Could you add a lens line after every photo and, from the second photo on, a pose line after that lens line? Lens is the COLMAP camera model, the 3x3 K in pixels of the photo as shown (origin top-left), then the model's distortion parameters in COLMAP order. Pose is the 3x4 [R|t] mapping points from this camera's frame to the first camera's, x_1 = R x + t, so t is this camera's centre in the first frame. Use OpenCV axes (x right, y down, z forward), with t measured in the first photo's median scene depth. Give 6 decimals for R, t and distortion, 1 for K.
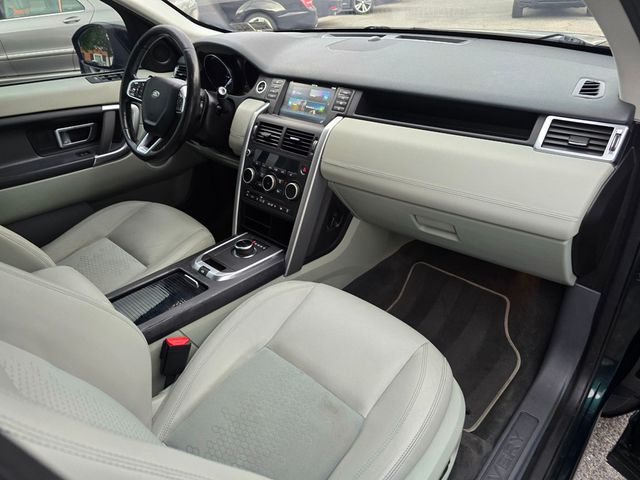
lens RADIAL K [[438.8, 0, 320.0], [0, 438.8, 240.0], [0, 0, 1]] dist [0.083304, -0.084243]
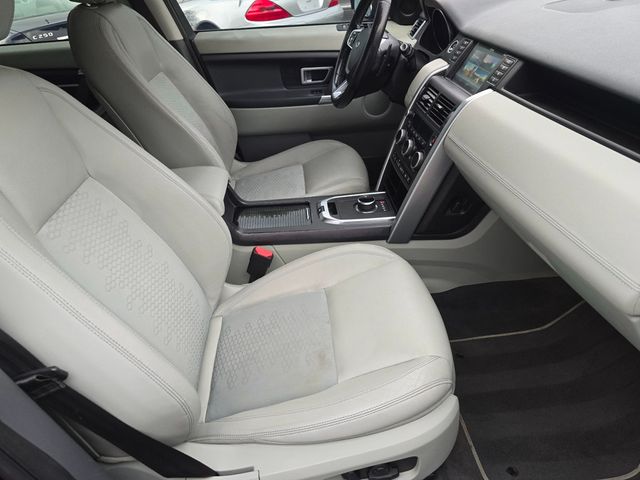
lens RADIAL K [[438.8, 0, 320.0], [0, 438.8, 240.0], [0, 0, 1]] dist [0.083304, -0.084243]
pose [[0.727360, 0.356718, -0.586259, 0.386849], [-0.307117, 0.933166, 0.186765, -0.061302], [0.613699, 0.044204, 0.788301, 0.118045]]
